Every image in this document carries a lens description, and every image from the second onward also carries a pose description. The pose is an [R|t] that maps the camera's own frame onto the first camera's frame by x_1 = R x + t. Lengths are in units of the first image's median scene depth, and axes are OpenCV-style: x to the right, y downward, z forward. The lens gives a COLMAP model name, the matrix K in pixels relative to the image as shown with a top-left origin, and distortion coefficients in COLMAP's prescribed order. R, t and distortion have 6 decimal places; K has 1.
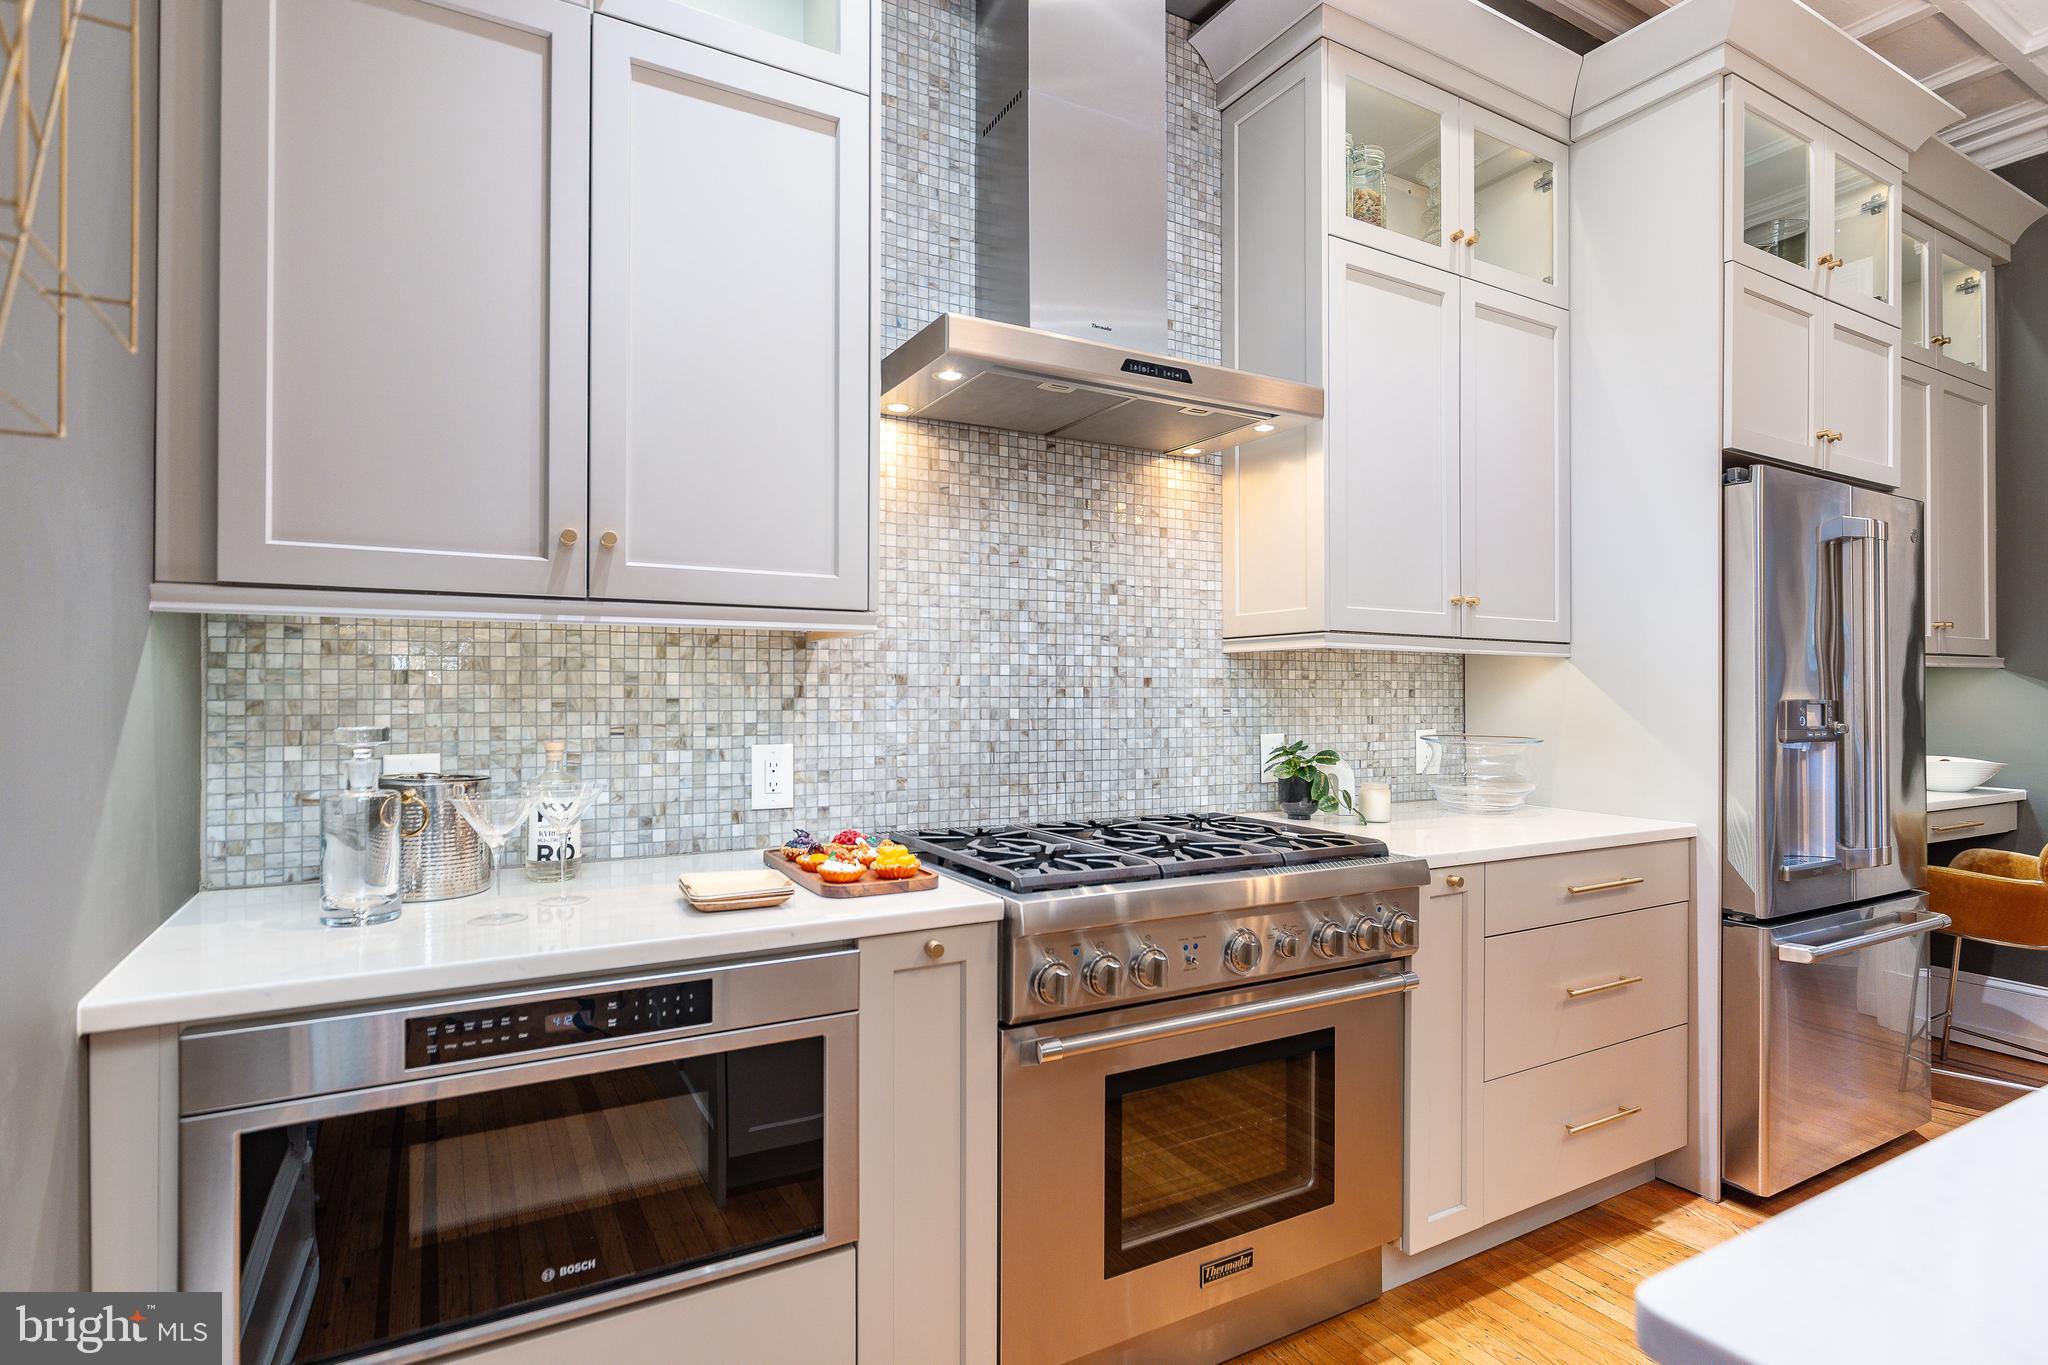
lens RADIAL K [[1008.5, 0, 1032.8], [0, 1008.5, 685.6], [0, 0, 1]] dist [-0.008778, -0.000366]
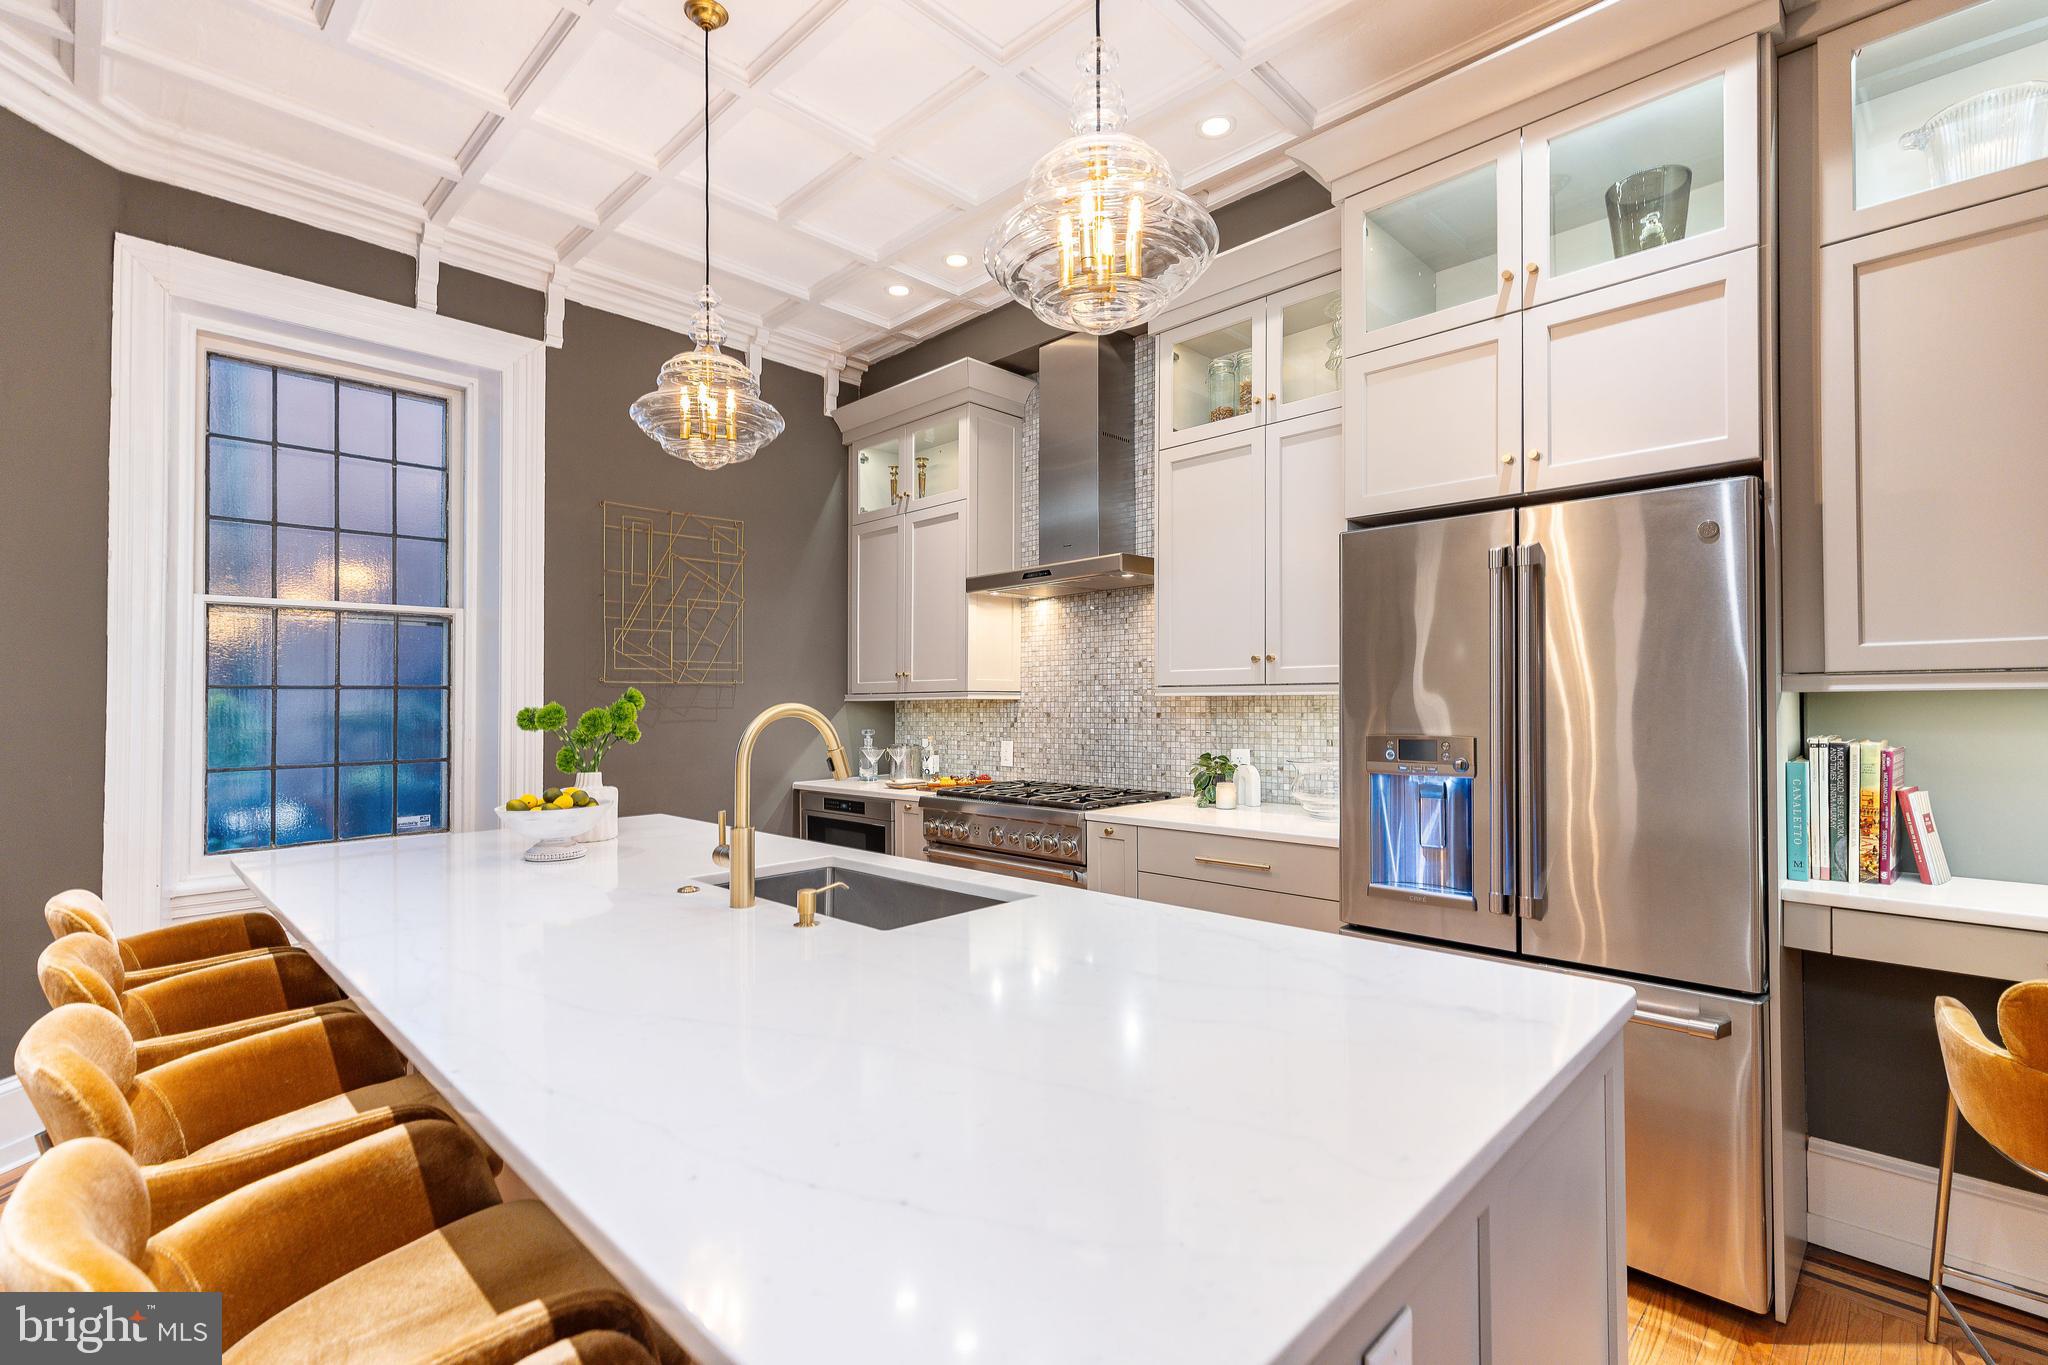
lens RADIAL K [[910.5, 0, 1004.2], [0, 910.5, 687.4], [0, 0, 1]] dist [0.004853, -0.001276]
pose [[0.274713, -0.023260, -0.961245, 1.693103], [0.010820, 0.999719, -0.021098, -0.023278], [0.961465, -0.004605, 0.274888, 0.329678]]
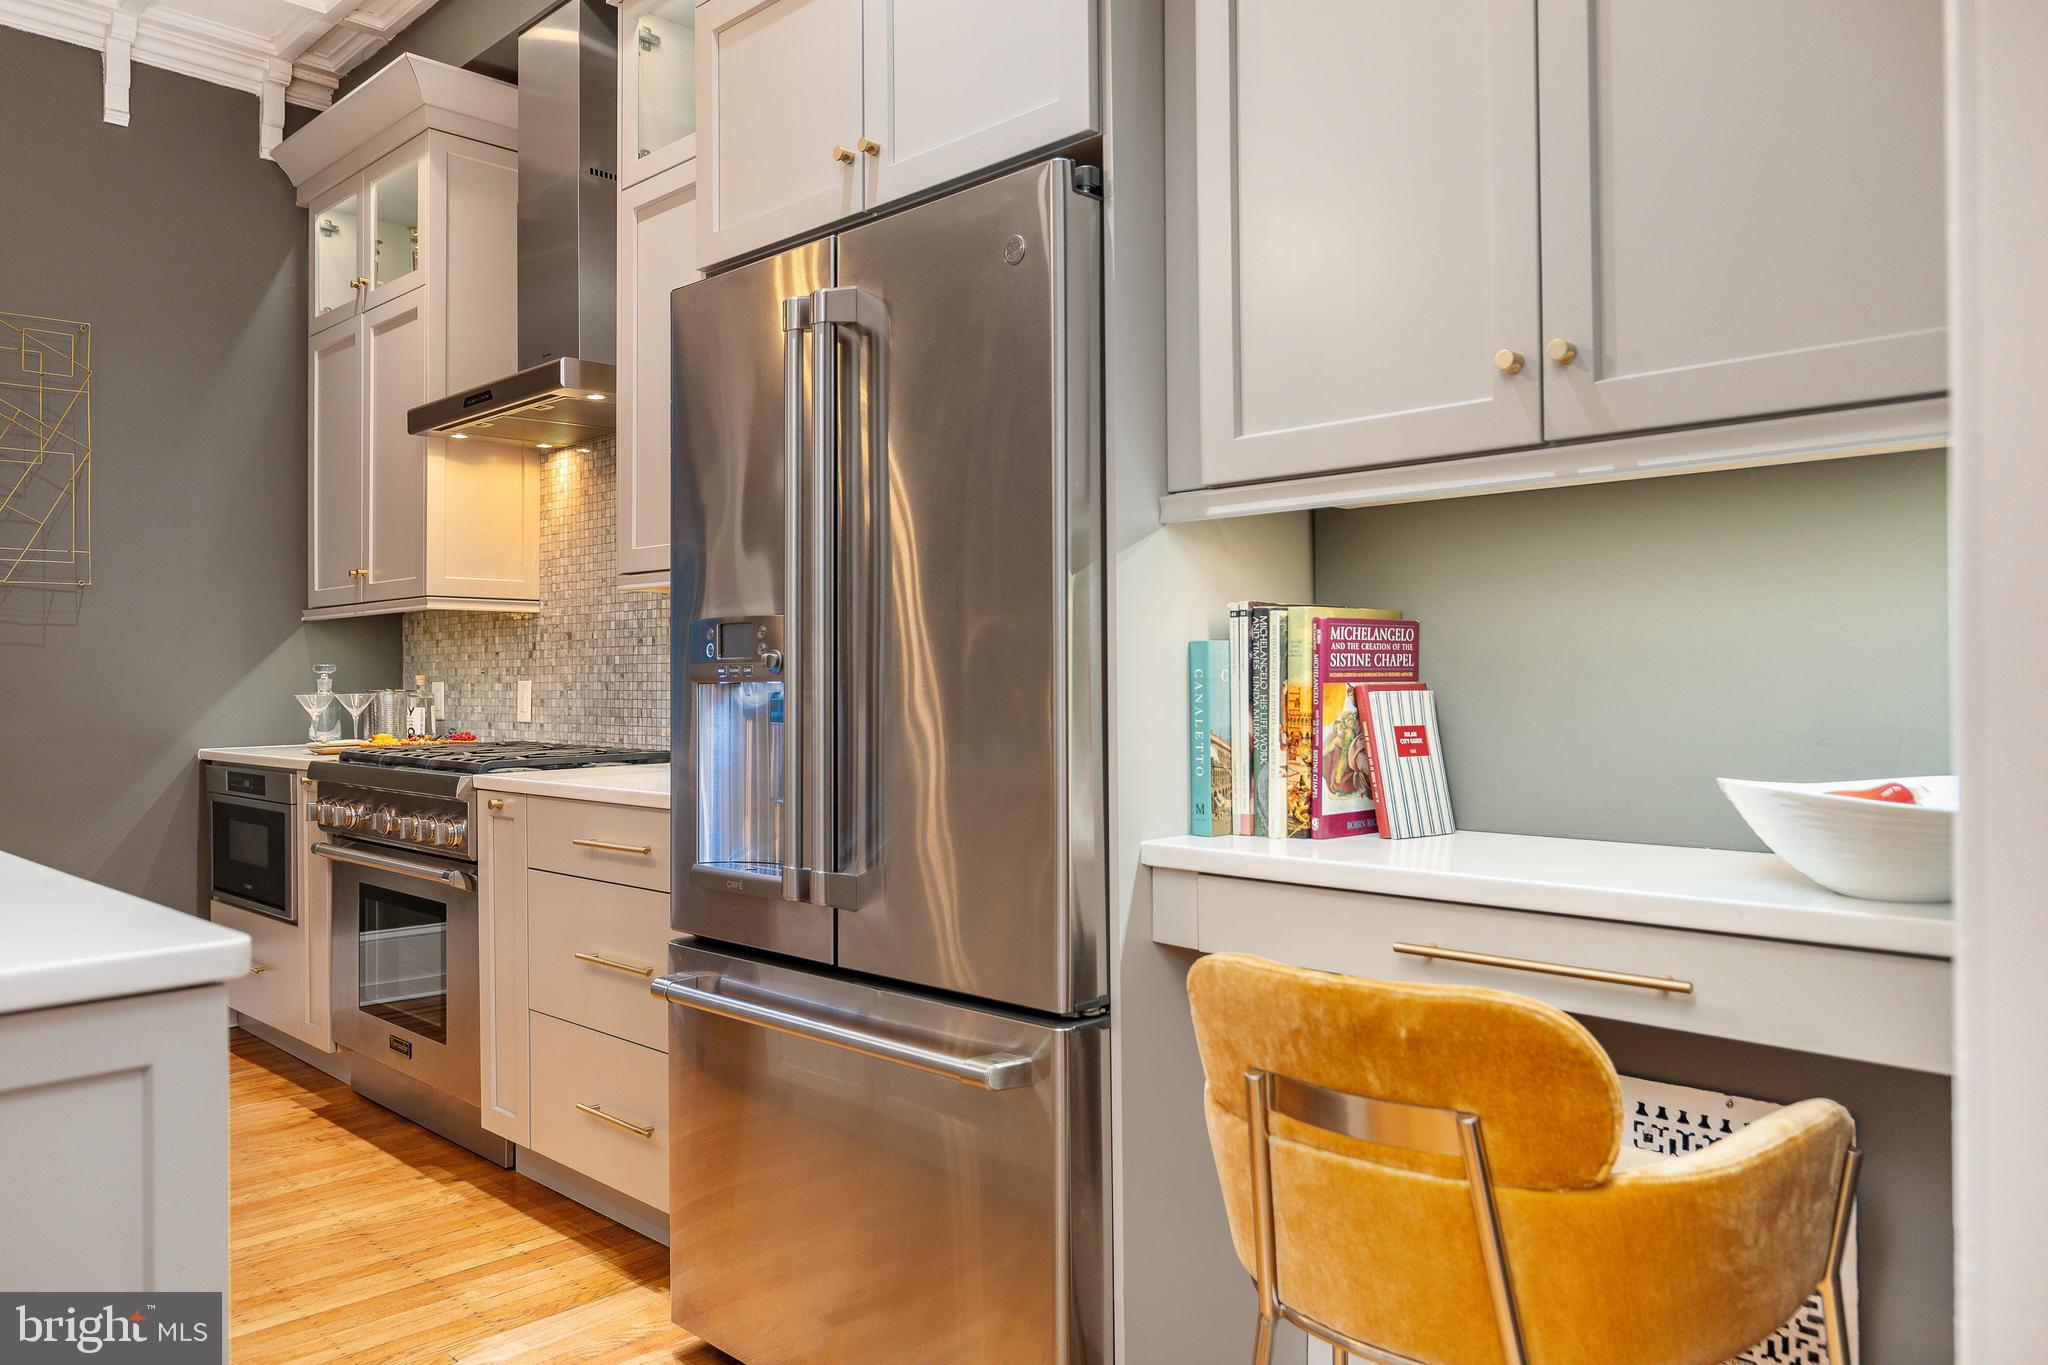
lens RADIAL K [[1453.4, 0, 997.7], [0, 1453.4, 658.3], [0, 0, 1]] dist [-0.005385, 0.001338]
pose [[0.271012, -0.020943, -0.962348, 1.839232], [0.008484, 0.999776, -0.019368, 0.064918], [0.962539, -0.002915, 0.271129, 0.968406]]
